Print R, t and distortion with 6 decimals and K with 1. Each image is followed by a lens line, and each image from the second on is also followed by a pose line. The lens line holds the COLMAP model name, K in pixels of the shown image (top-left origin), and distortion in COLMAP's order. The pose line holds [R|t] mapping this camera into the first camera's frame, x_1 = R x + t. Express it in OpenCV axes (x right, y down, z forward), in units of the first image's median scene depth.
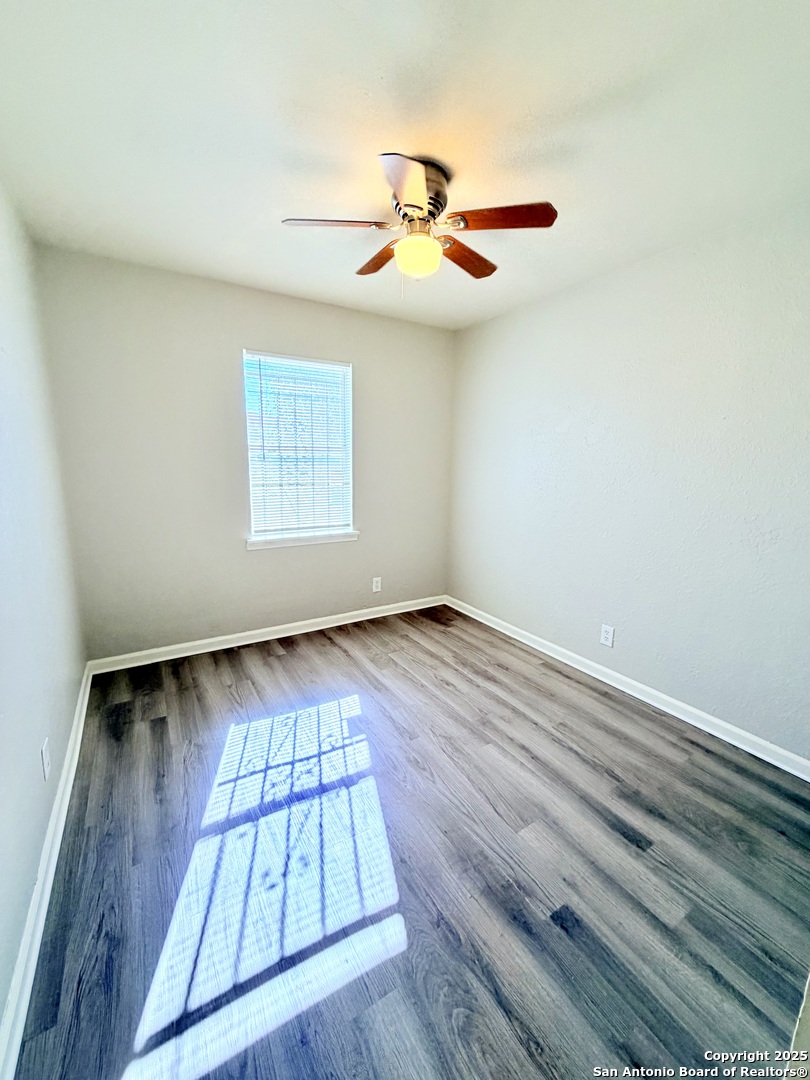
lens RADIAL K [[442.7, 0, 405.0], [0, 442.7, 540.0], [0, 0, 1]] dist [0.017836, 0.000100]
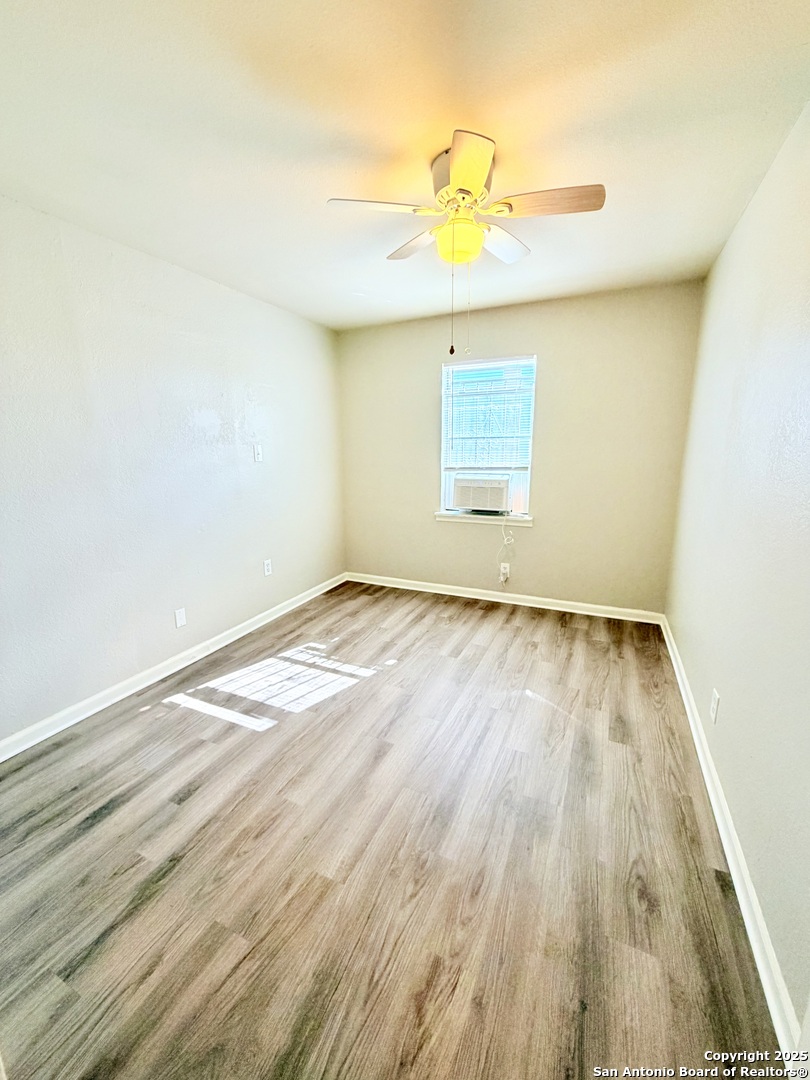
lens RADIAL K [[442.7, 0, 405.0], [0, 442.7, 540.0], [0, 0, 1]] dist [0.017836, 0.000100]
pose [[0.574779, 0.155659, -0.803368, 0.634236], [-0.134550, 0.986357, 0.094849, -0.027376], [0.807171, 0.053576, 0.587881, 0.173488]]
